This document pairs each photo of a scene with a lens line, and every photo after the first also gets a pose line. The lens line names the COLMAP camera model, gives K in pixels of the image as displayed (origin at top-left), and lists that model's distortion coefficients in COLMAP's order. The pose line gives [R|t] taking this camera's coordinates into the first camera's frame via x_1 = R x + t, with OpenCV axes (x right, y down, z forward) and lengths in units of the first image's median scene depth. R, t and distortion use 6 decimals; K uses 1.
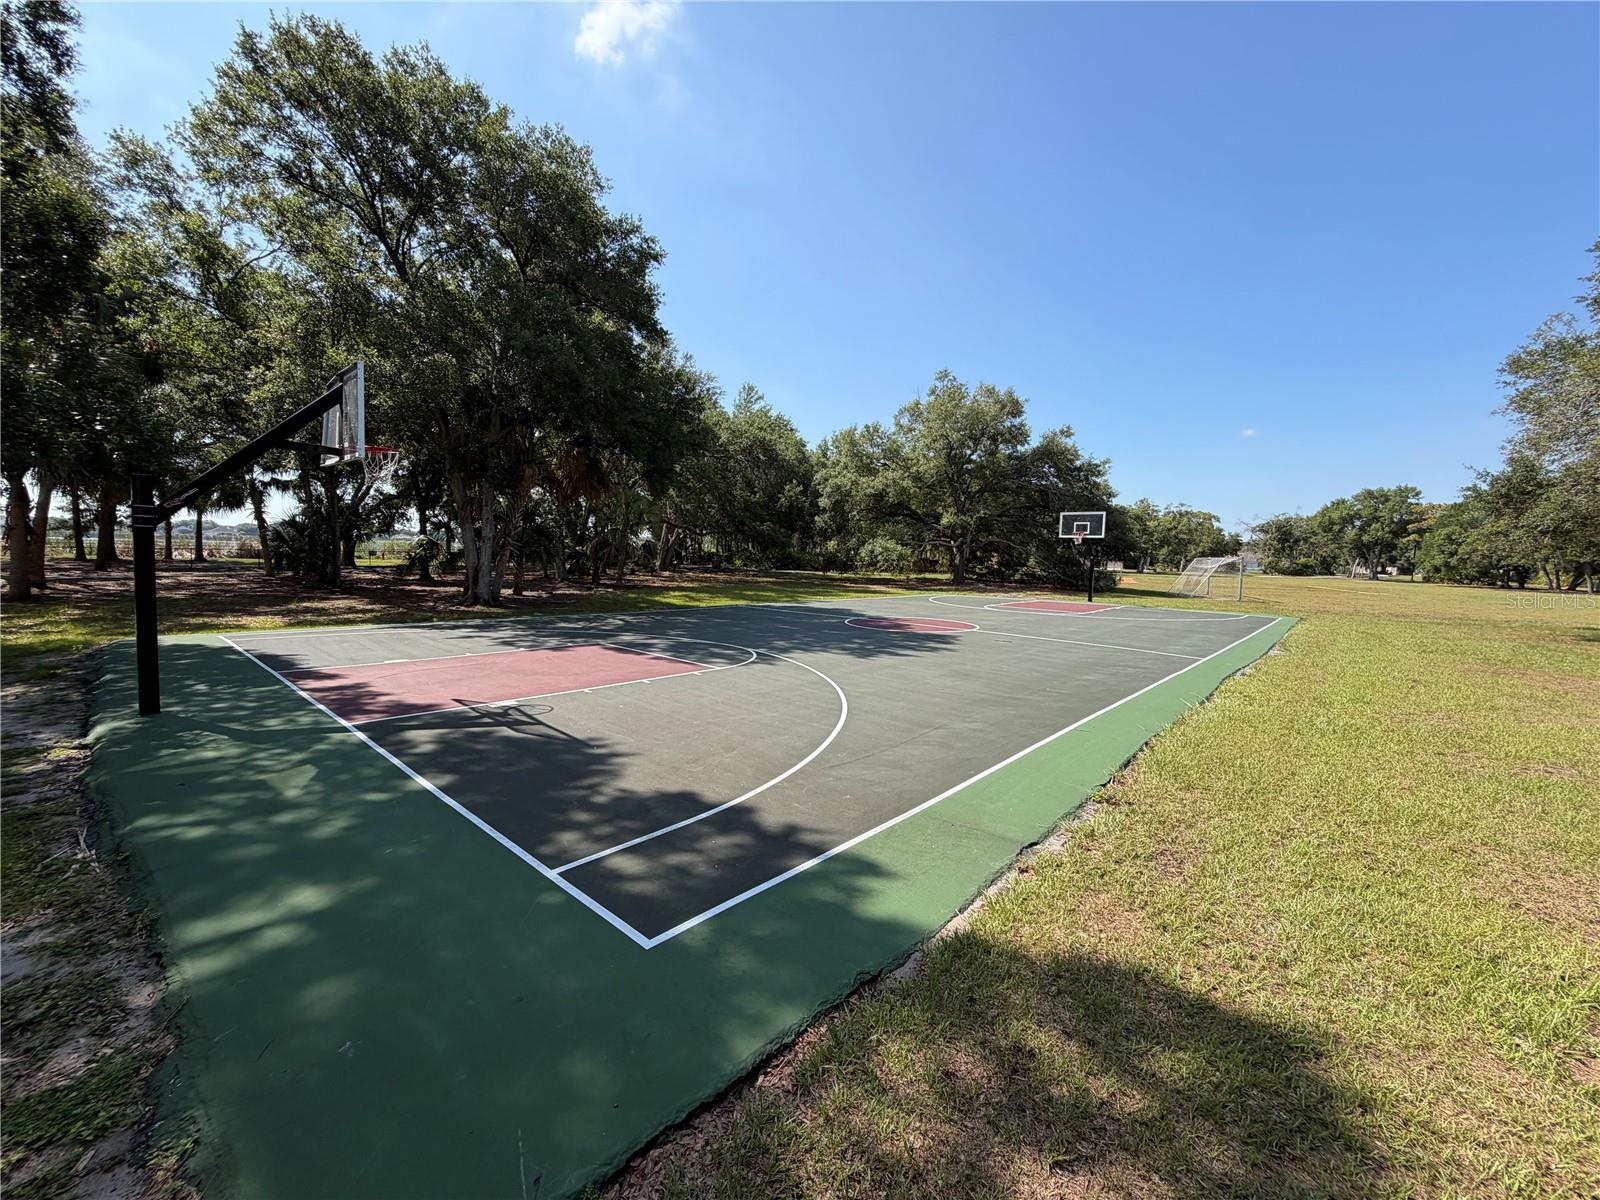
lens RADIAL K [[629.1, 0, 803.2], [0, 629.1, 607.3], [0, 0, 1]] dist [0.002408, 0.000129]
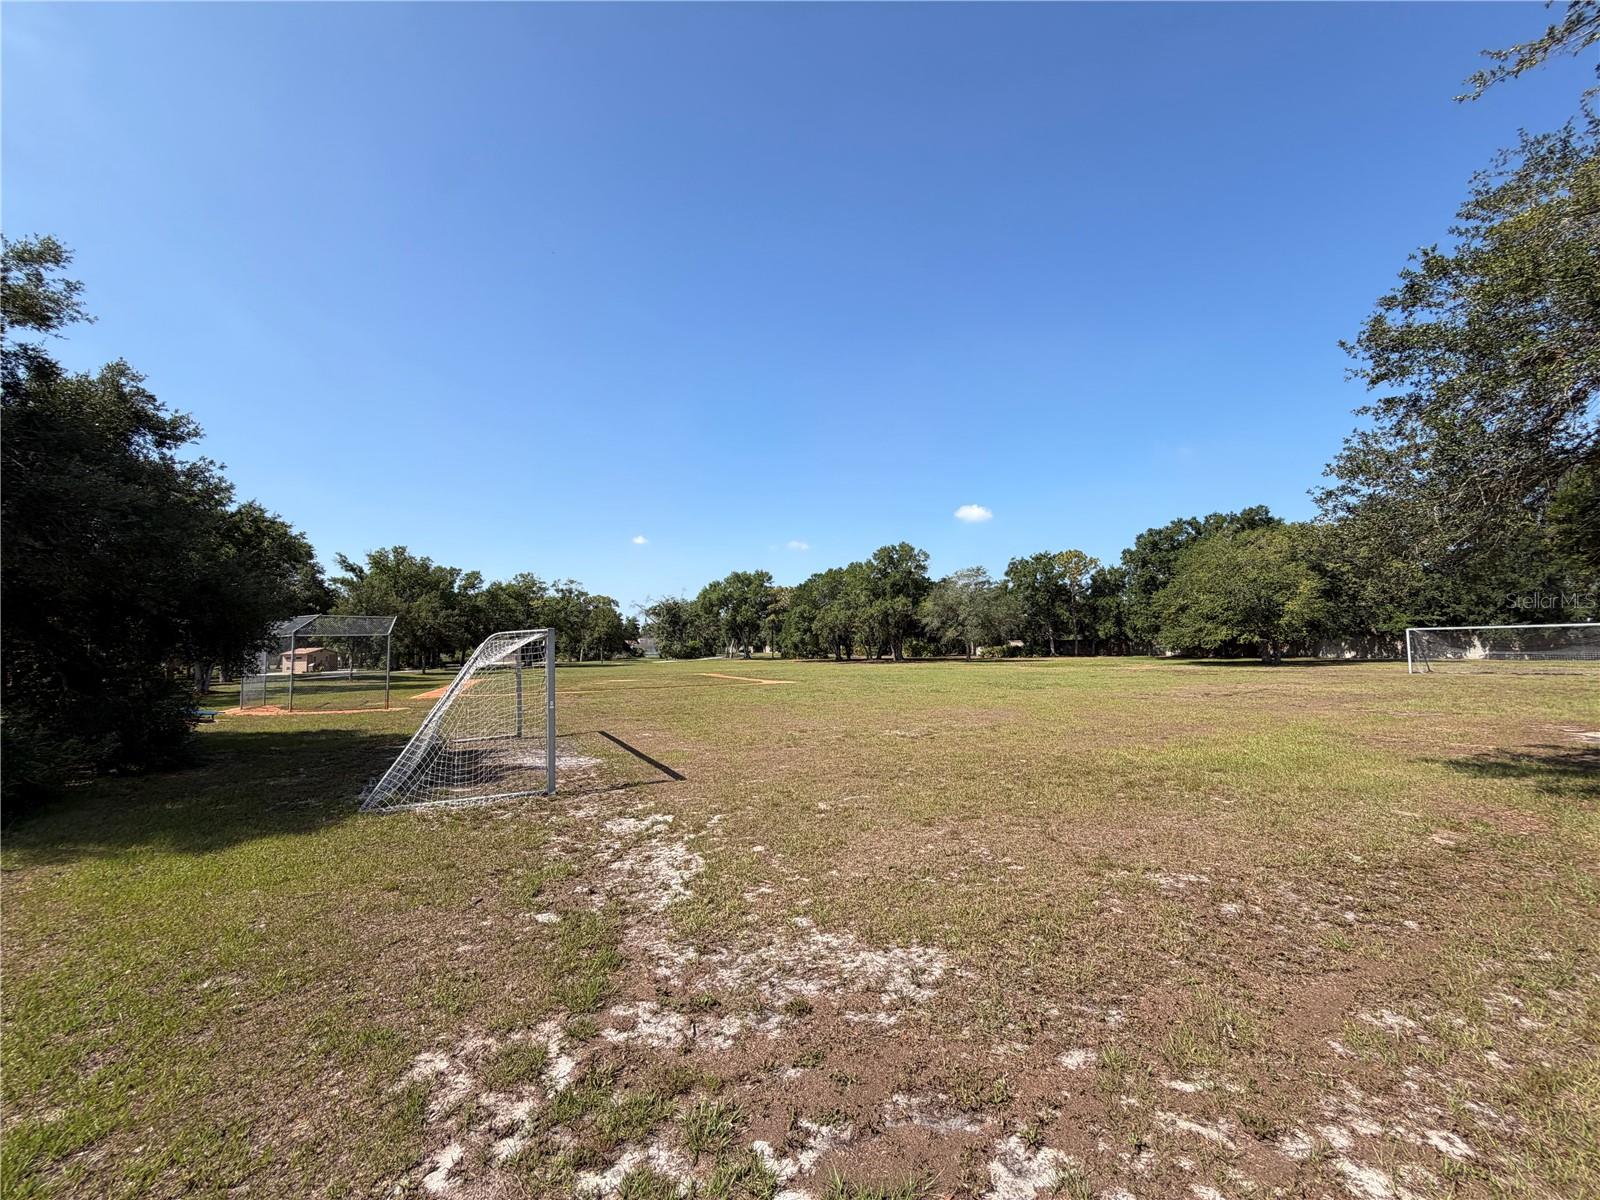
lens RADIAL K [[629.1, 0, 803.2], [0, 629.1, 607.3], [0, 0, 1]] dist [0.002408, 0.000129]
pose [[0.655174, 0.003909, 0.755468, 0.170272], [0.106314, 0.989559, -0.097320, -0.015959], [-0.747960, 0.144078, 0.647917, 0.233054]]
